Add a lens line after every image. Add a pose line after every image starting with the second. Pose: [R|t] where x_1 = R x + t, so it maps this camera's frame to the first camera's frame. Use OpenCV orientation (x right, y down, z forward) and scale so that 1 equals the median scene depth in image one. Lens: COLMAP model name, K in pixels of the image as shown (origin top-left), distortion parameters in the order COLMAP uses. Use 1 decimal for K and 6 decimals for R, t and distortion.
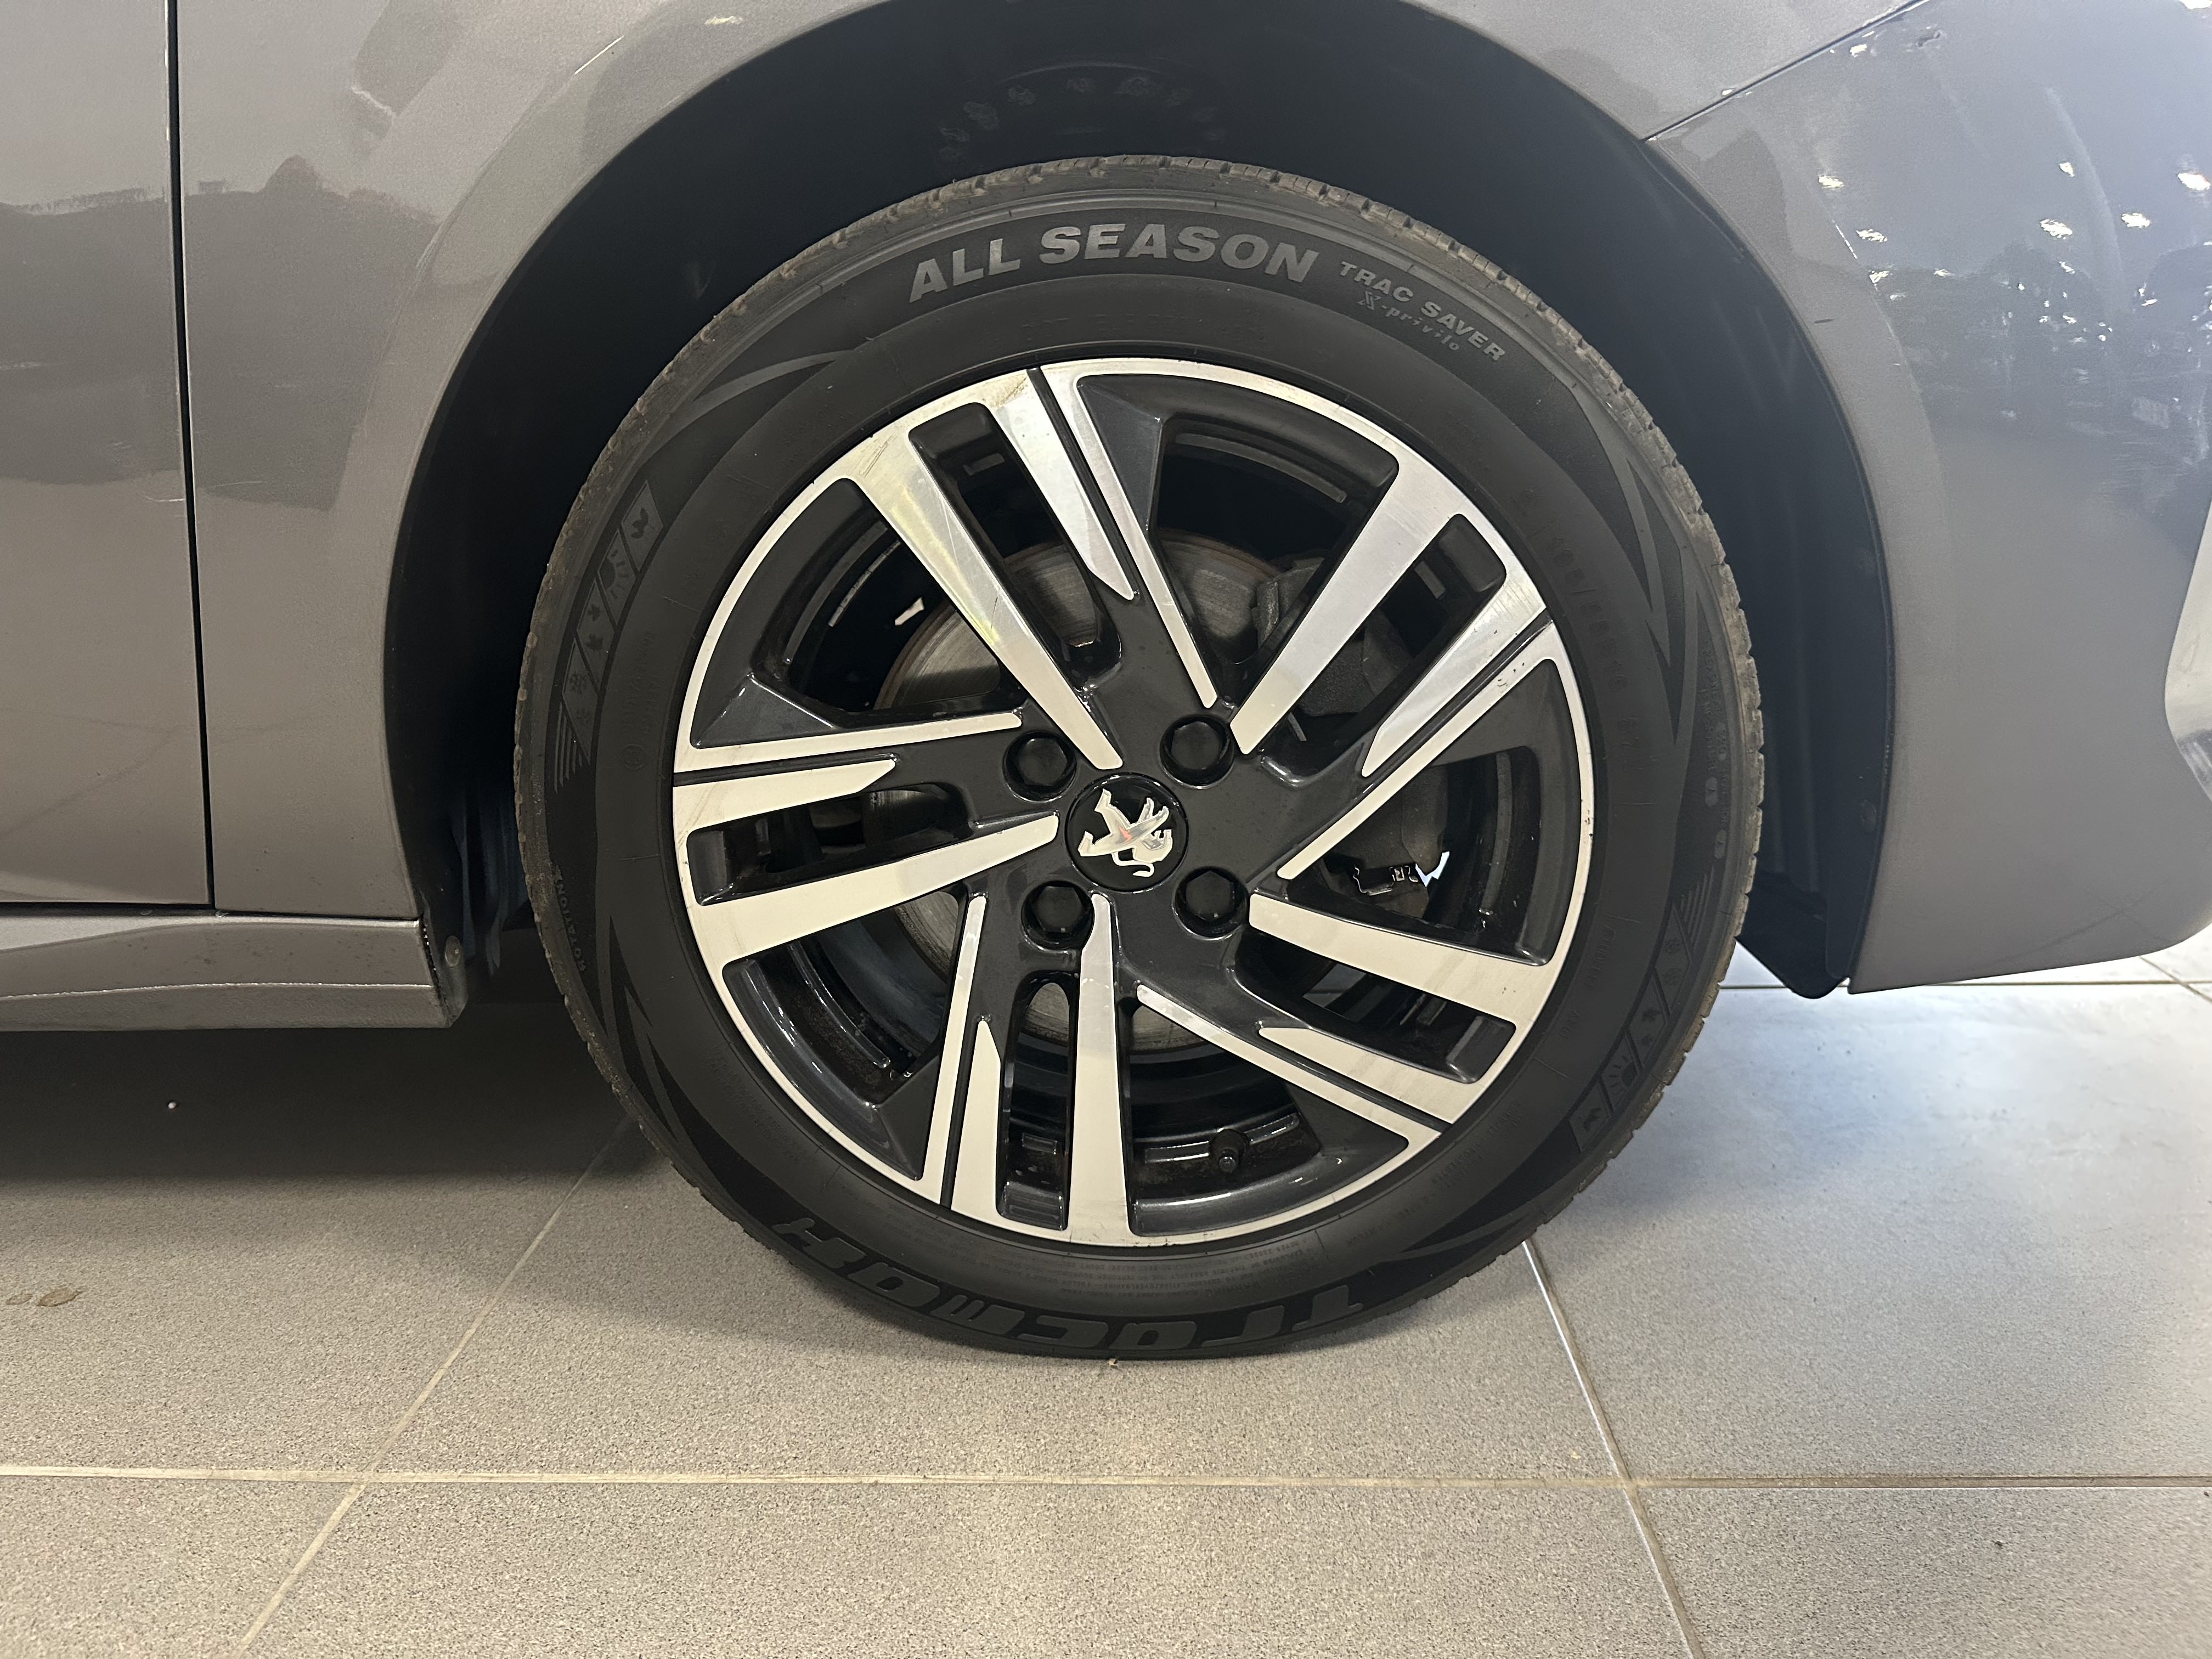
lens RADIAL K [[1539.2, 0, 1094.1], [0, 1539.2, 846.2], [0, 0, 1]] dist [0.003398, -0.031316]
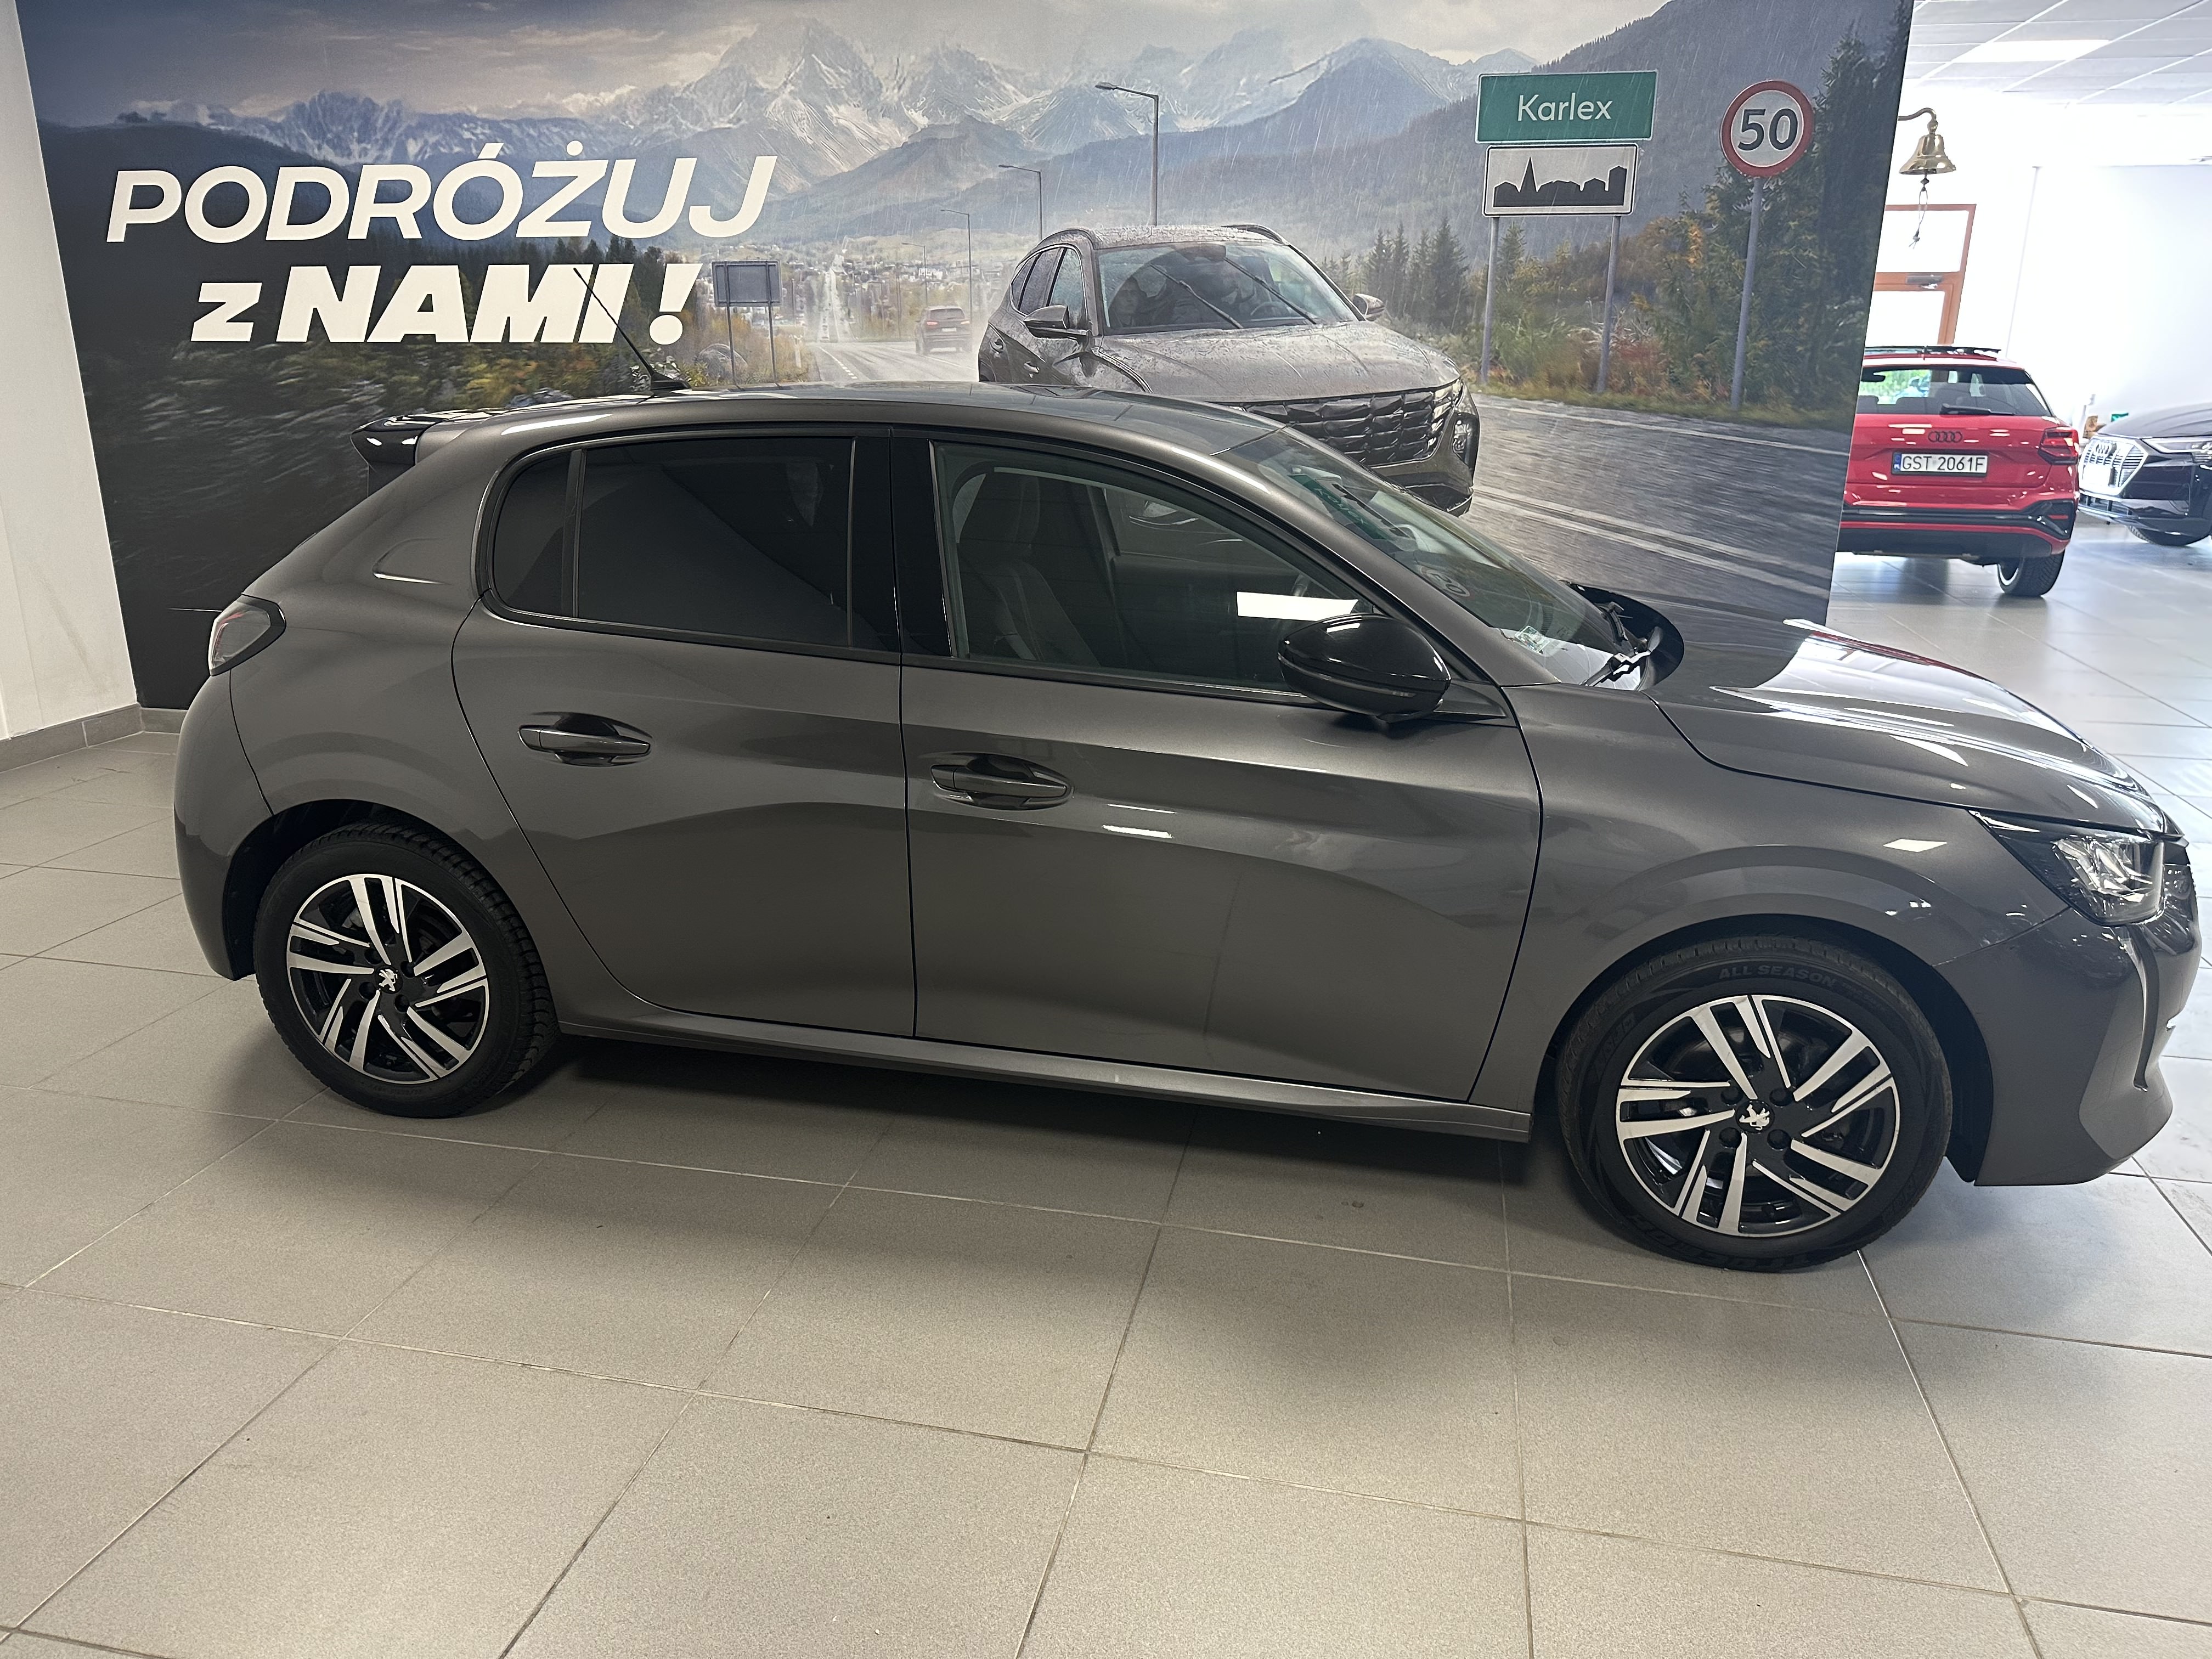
lens RADIAL K [[1539.2, 0, 1098.1], [0, 1539.2, 839.5], [0, 0, 1]] dist [0.003398, -0.031316]
pose [[0.986222, 0.086684, -0.140899, -0.997195], [-0.084085, 0.996162, 0.024312, -0.587188], [0.142466, -0.012130, 0.989725, -2.605161]]
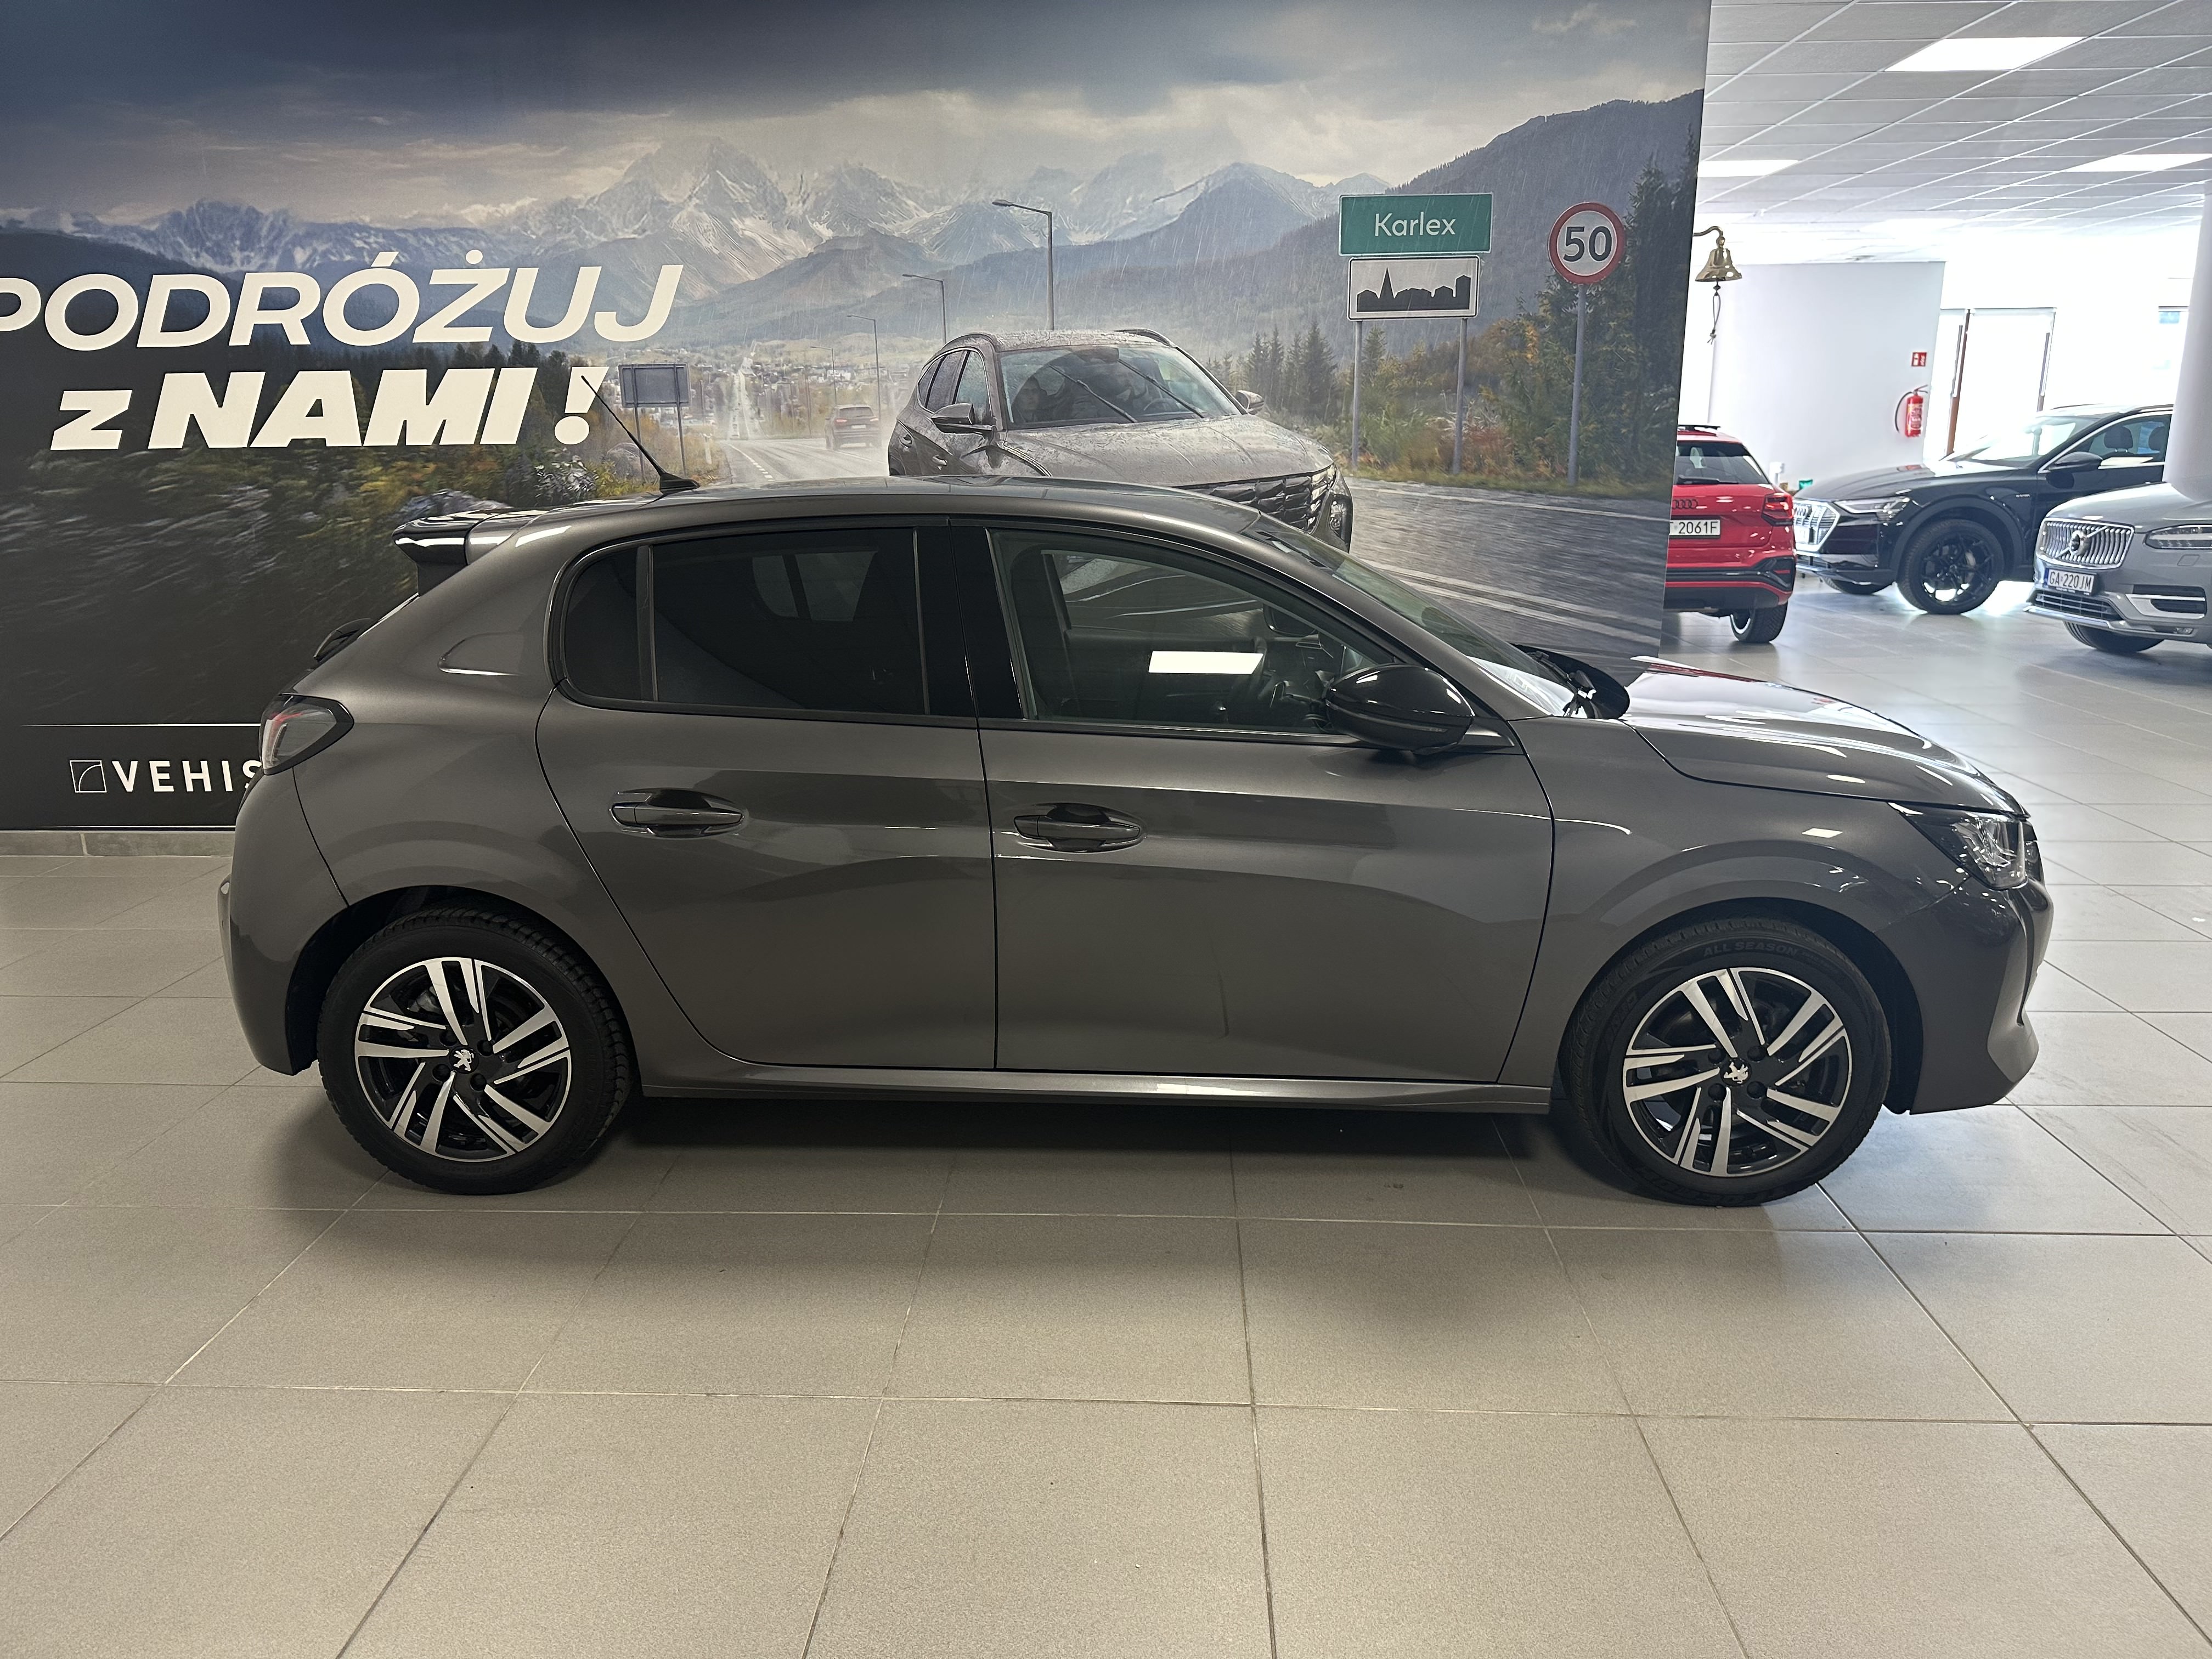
lens RADIAL K [[1539.2, 0, 1082.5], [0, 1539.2, 853.5], [0, 0, 1]] dist [0.003398, -0.031316]
pose [[0.999691, 0.021816, 0.011902, -1.777893], [-0.021471, 0.999368, -0.028345, -0.438203], [-0.012513, 0.028080, 0.999527, -3.081631]]
